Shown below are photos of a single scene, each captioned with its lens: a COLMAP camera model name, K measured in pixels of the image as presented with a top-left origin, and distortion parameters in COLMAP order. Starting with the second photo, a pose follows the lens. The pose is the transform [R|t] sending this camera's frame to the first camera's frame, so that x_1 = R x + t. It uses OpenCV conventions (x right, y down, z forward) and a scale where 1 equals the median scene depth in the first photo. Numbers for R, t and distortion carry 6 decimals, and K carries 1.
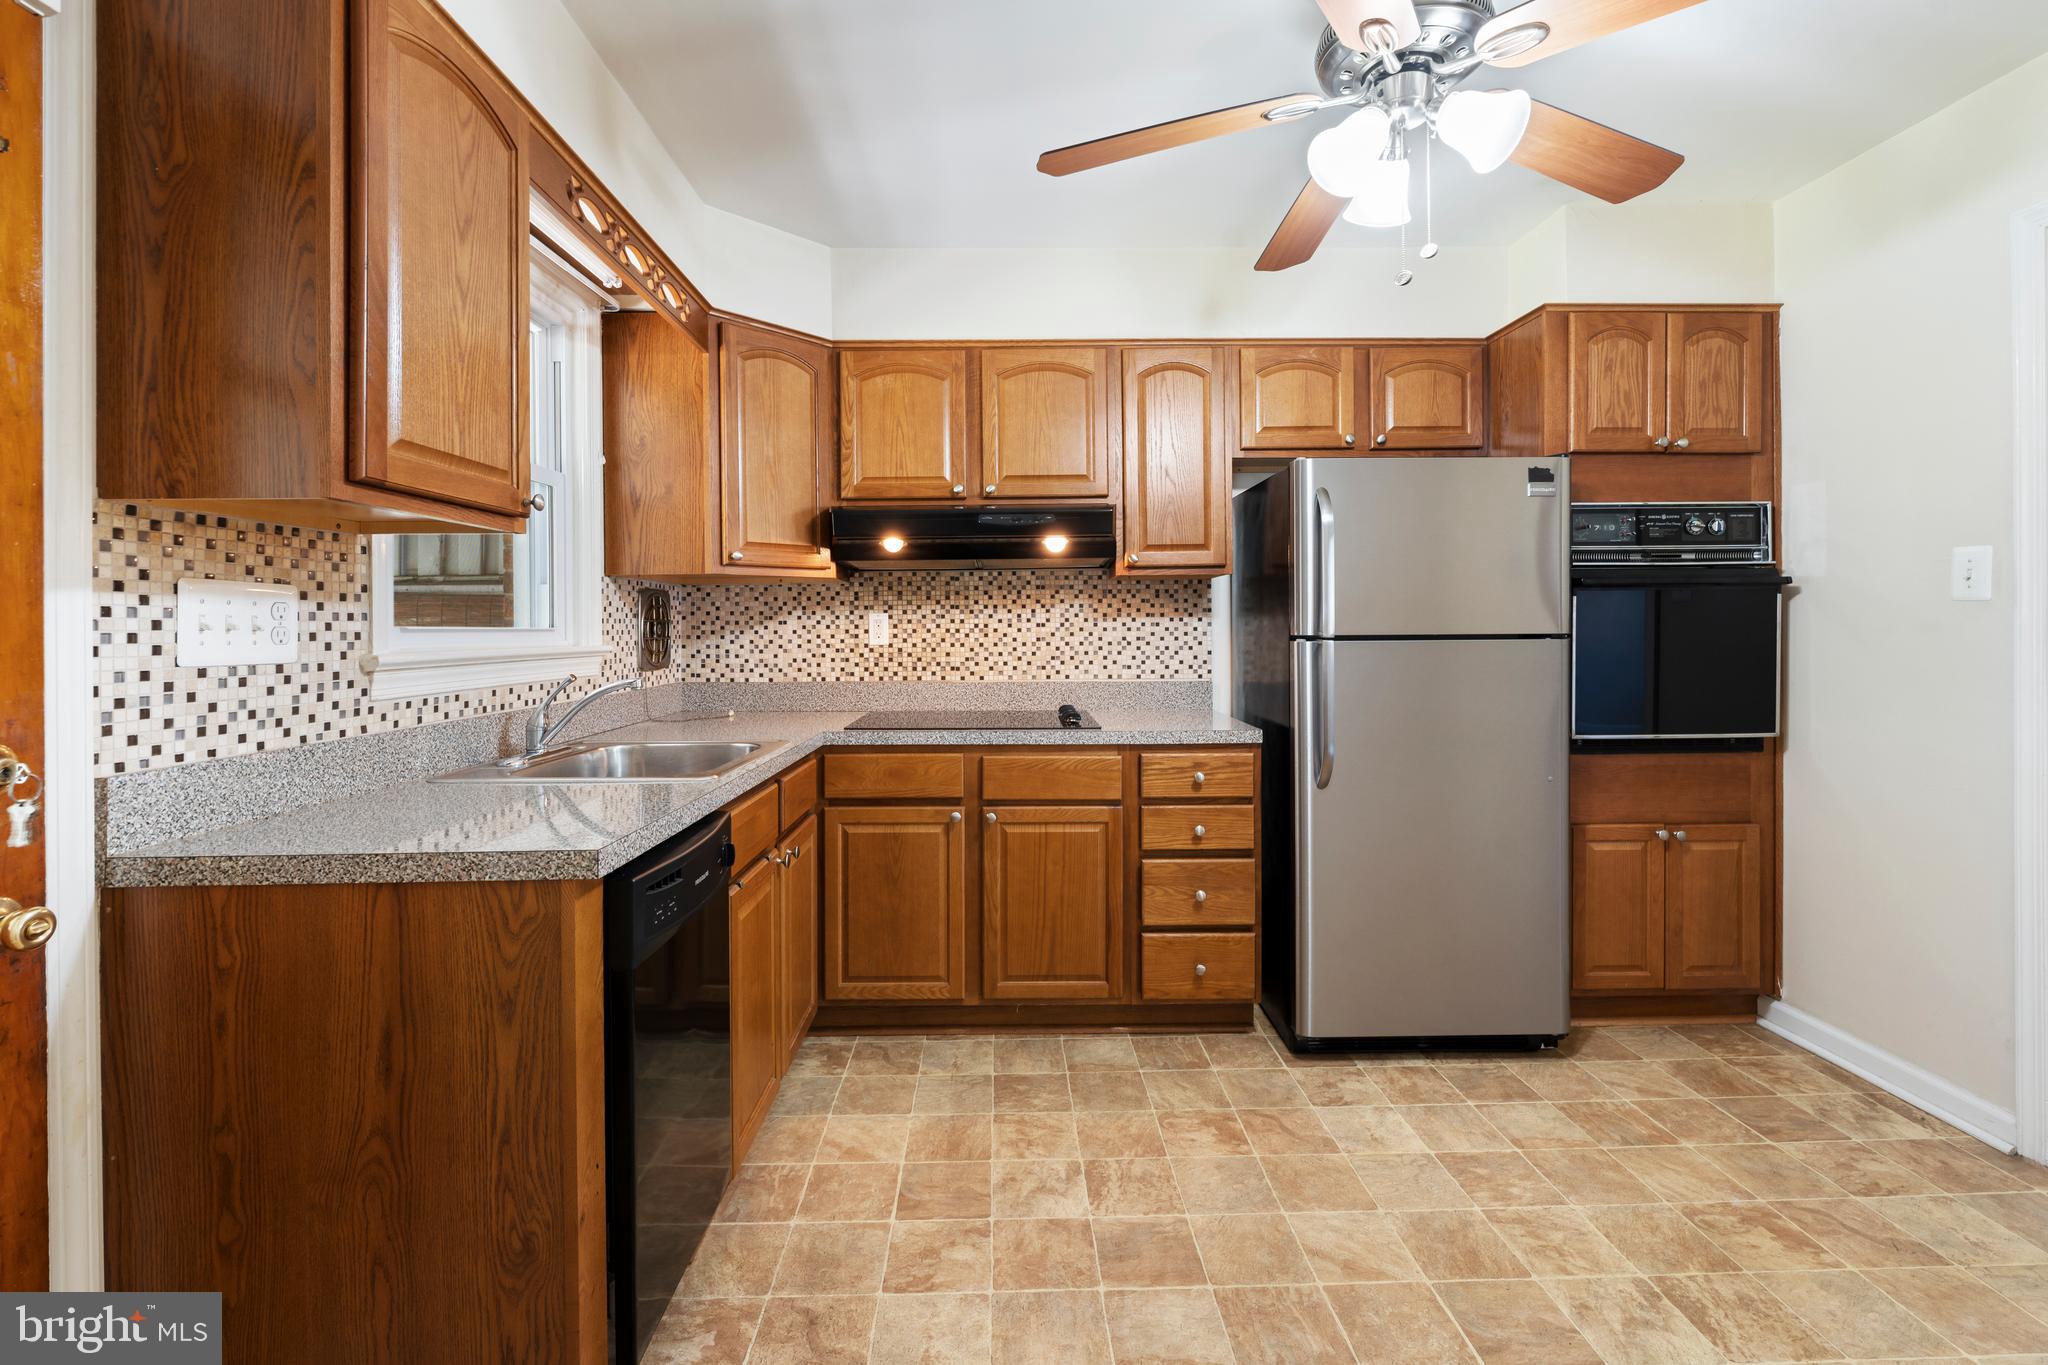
lens RADIAL K [[904.8, 0, 1024.1], [0, 904.8, 623.3], [0, 0, 1]] dist [-0.001024, 0.000109]
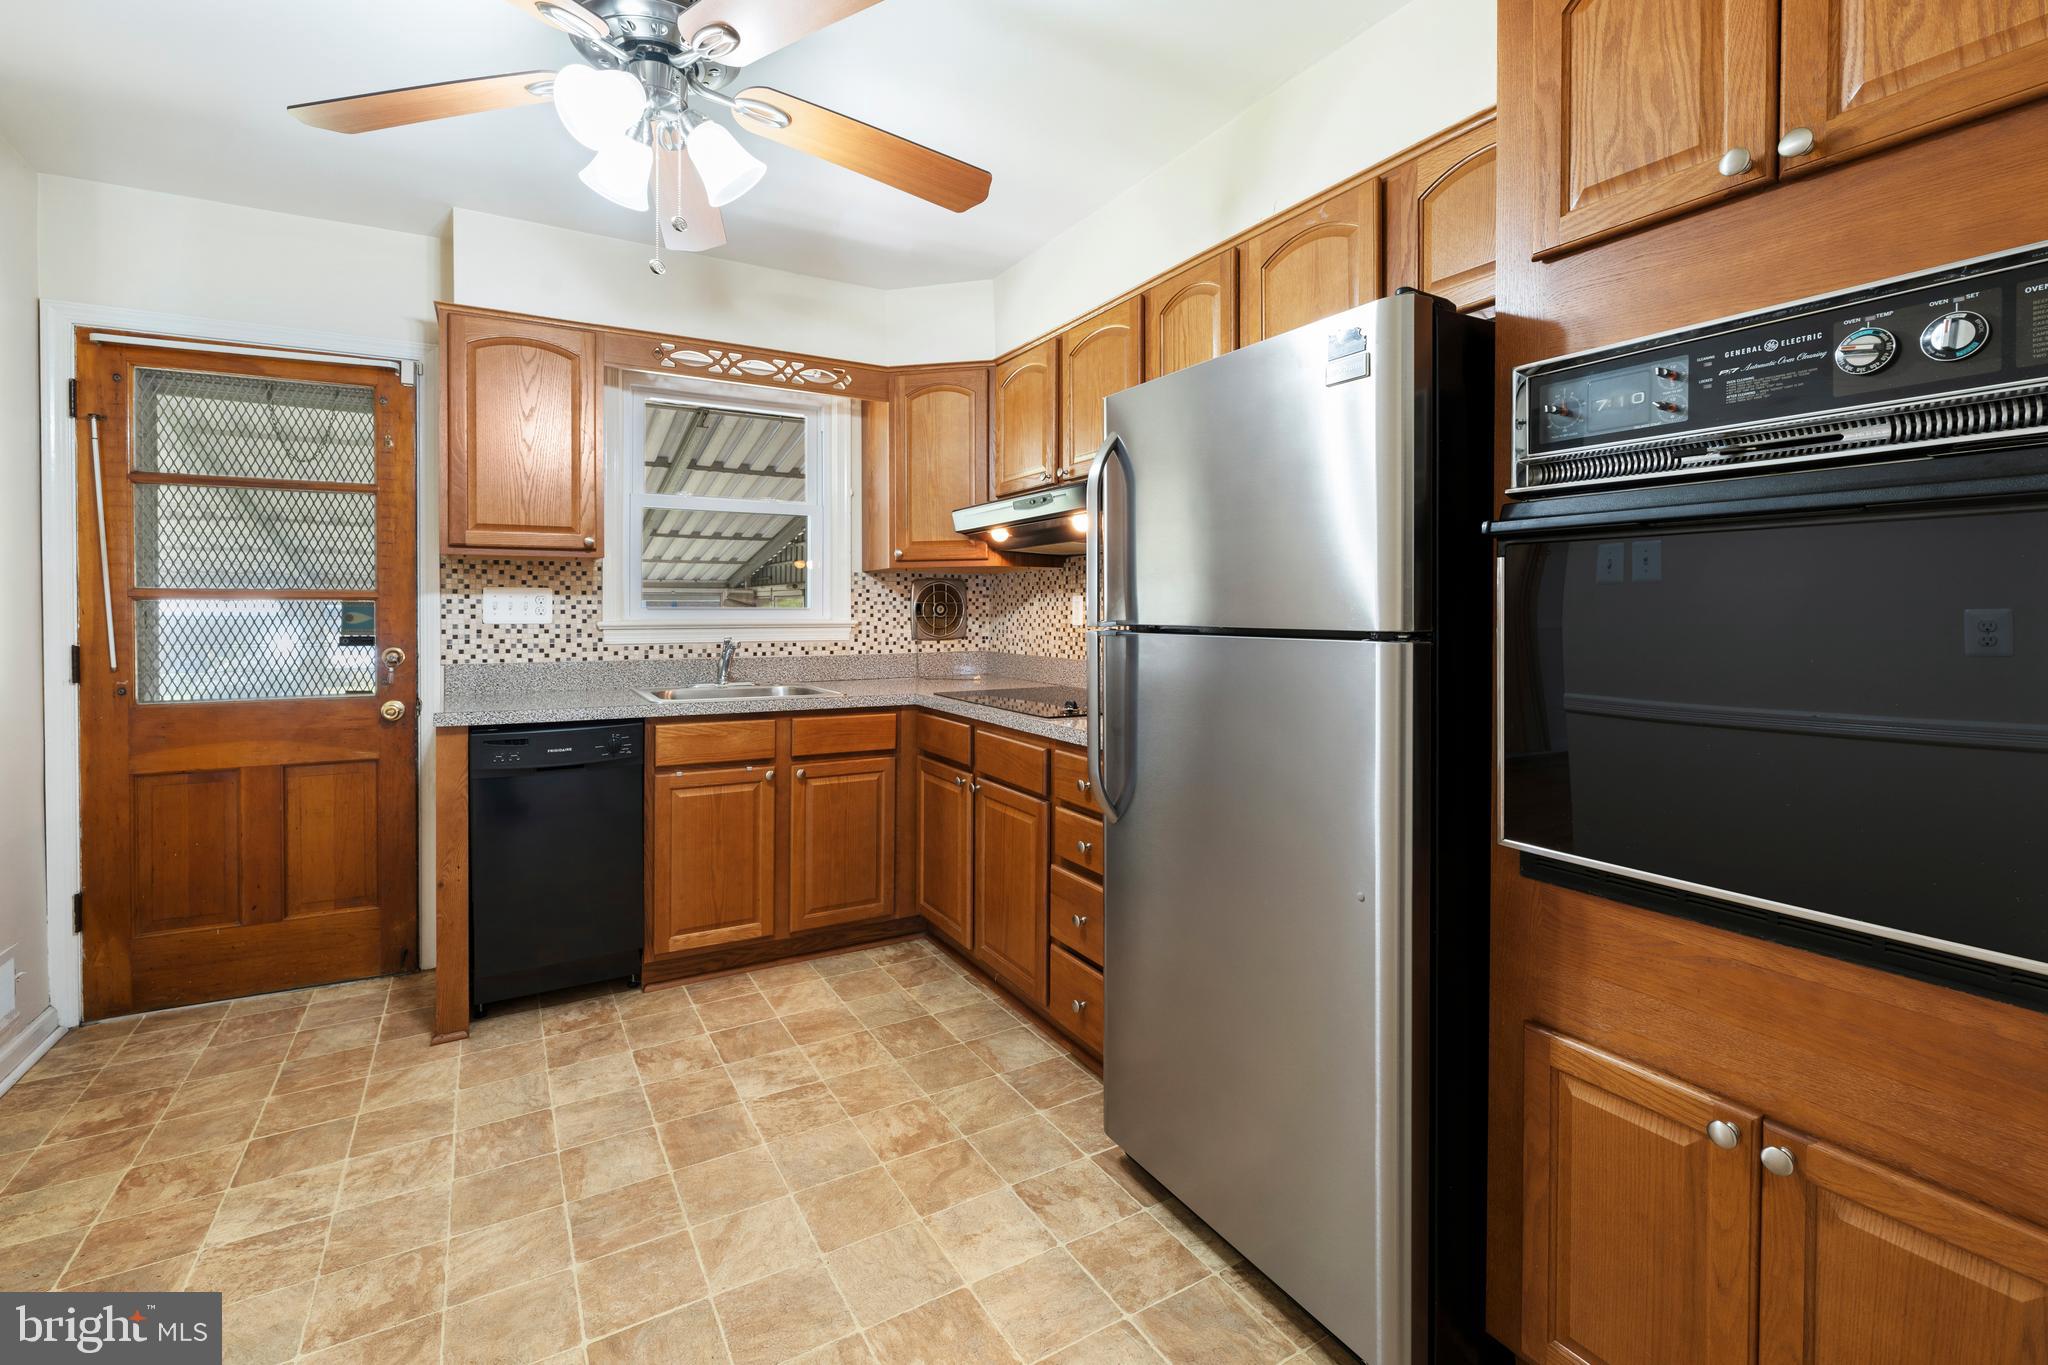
lens RADIAL K [[910.5, 0, 1029.5], [0, 910.5, 613.6], [0, 0, 1]] dist [-0.000230, -0.000099]
pose [[0.478266, 0.012259, -0.878129, 1.225702], [0.000118, 0.999902, 0.014023, -0.008320], [0.878215, -0.006810, 0.478218, 0.711508]]
